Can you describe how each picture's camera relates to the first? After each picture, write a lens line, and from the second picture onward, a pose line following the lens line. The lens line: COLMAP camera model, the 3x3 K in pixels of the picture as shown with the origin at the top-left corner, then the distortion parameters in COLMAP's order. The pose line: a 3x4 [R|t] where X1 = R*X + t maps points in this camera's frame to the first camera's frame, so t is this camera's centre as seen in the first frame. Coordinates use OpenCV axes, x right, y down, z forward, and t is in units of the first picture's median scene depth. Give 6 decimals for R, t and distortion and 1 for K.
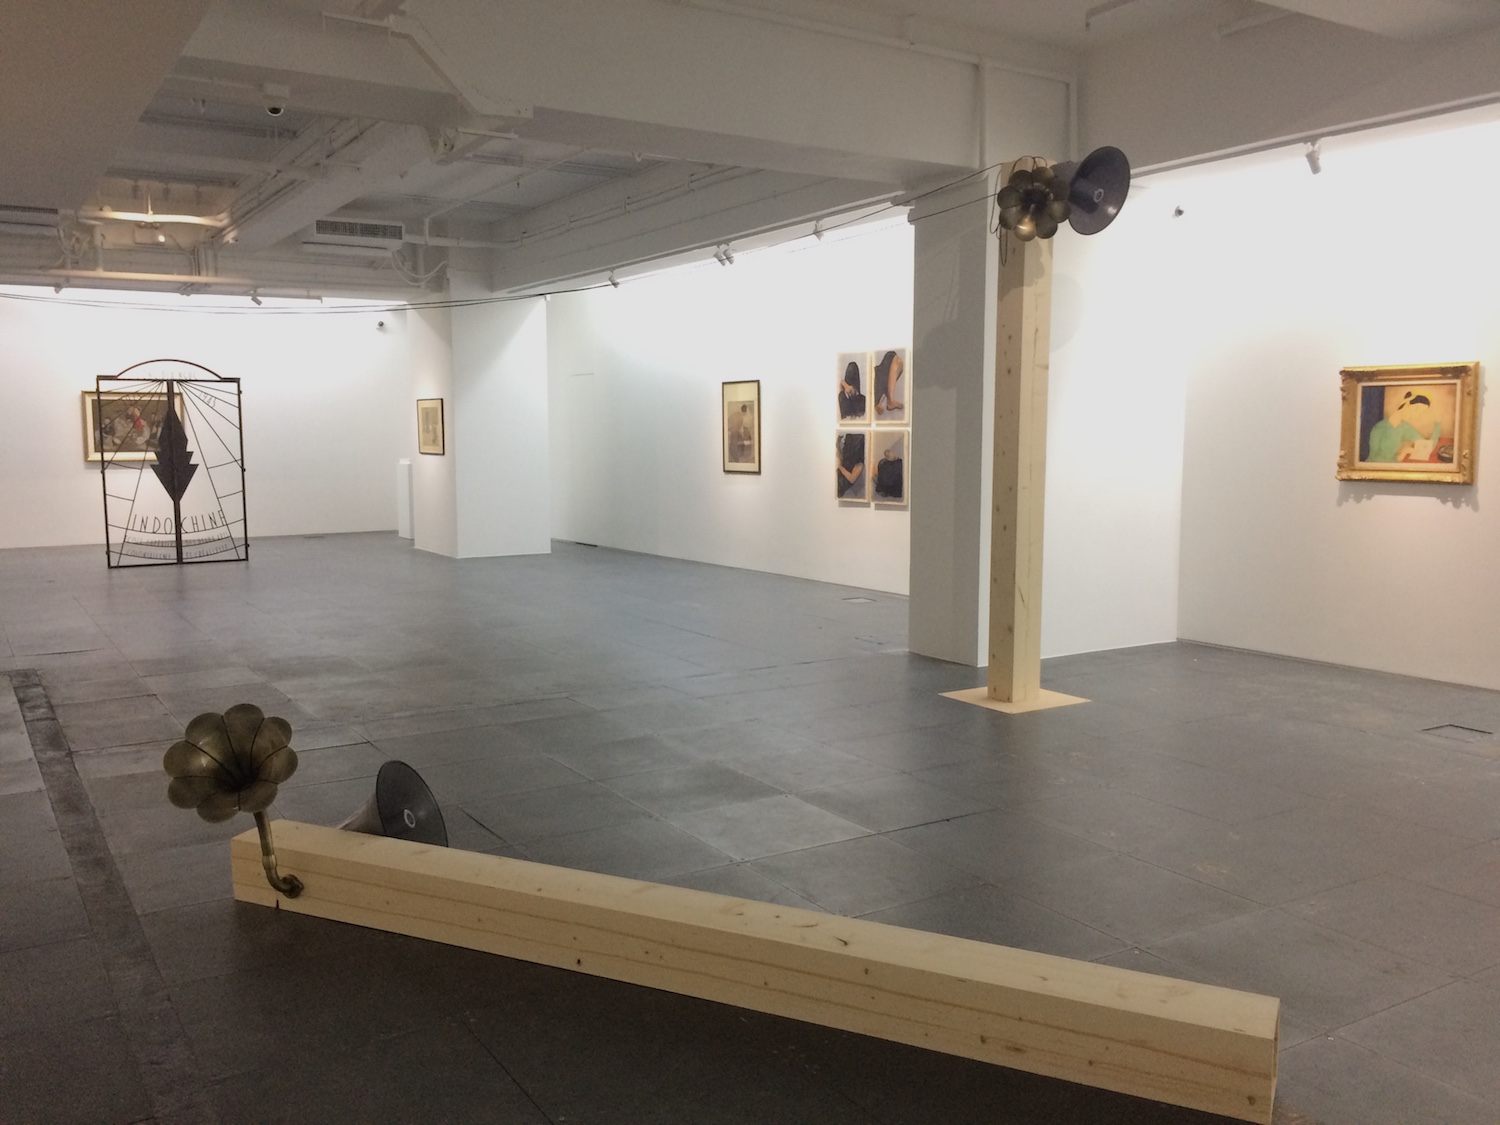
lens RADIAL K [[1280.3, 0, 750.0], [0, 1280.3, 562.5], [0, 0, 1]] dist [0.091844, -0.126456]
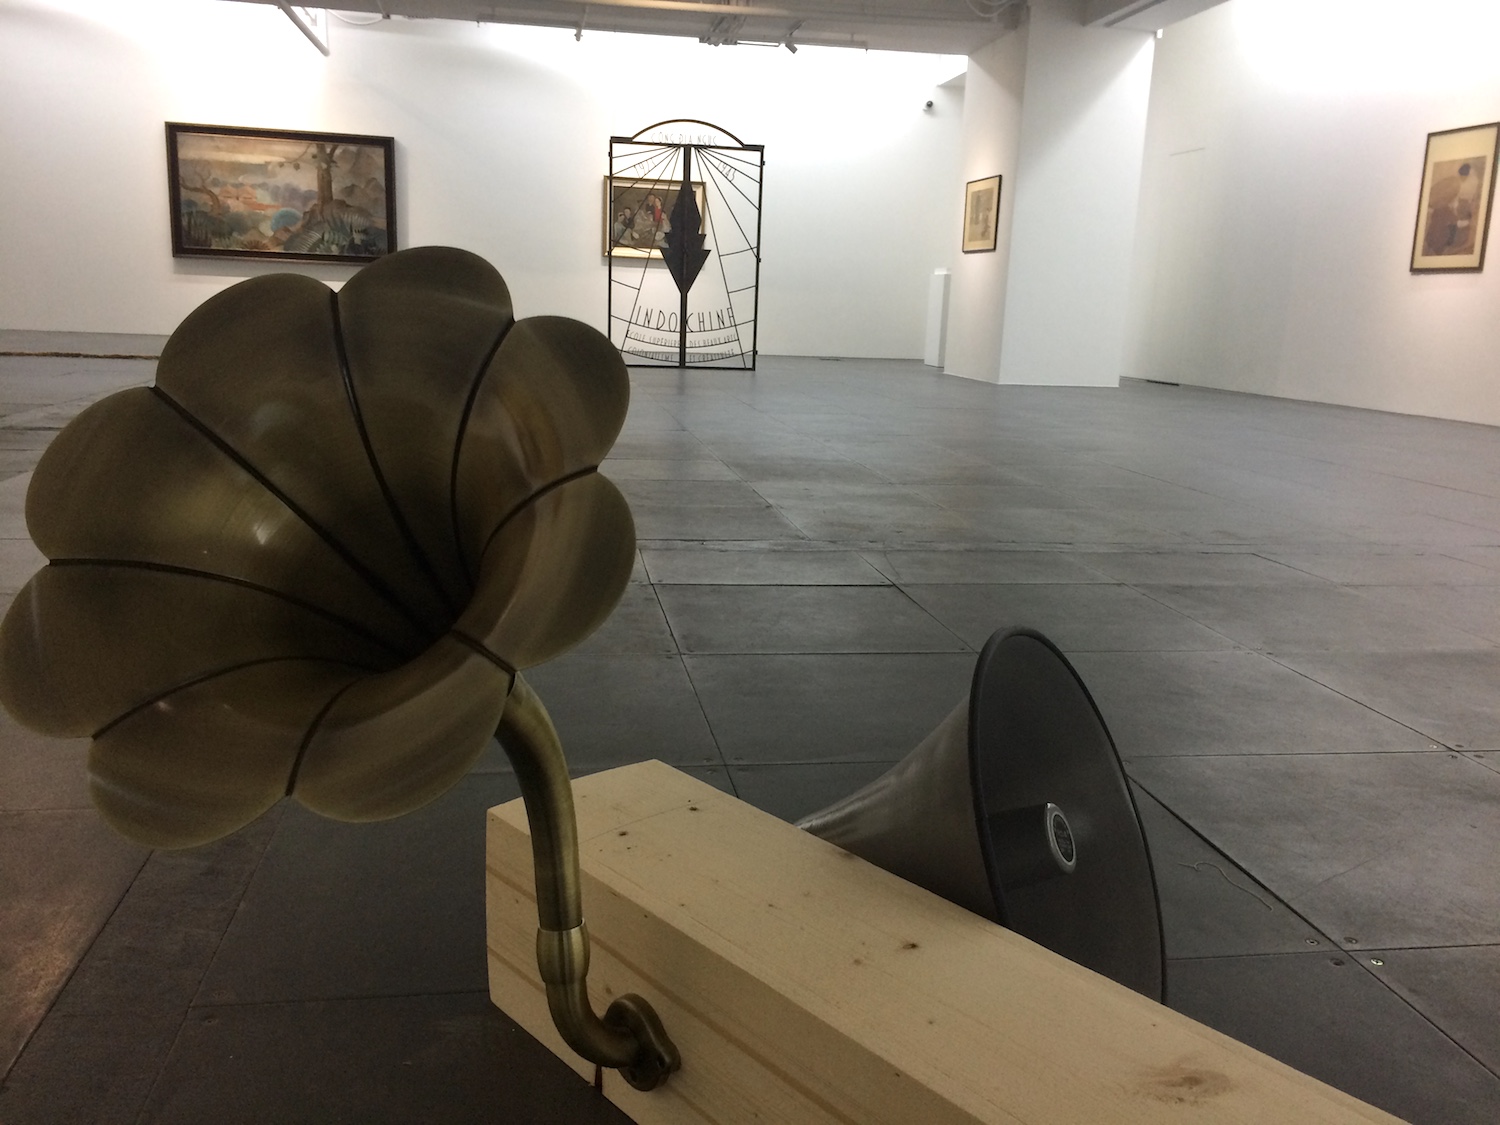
lens RADIAL K [[1280.3, 0, 750.0], [0, 1280.3, 562.5], [0, 0, 1]] dist [0.091844, -0.126456]
pose [[0.923430, 0.115096, -0.366100, -0.073660], [-0.081203, 0.990967, 0.106722, 0.036378], [0.375077, -0.068822, 0.924436, 0.229222]]
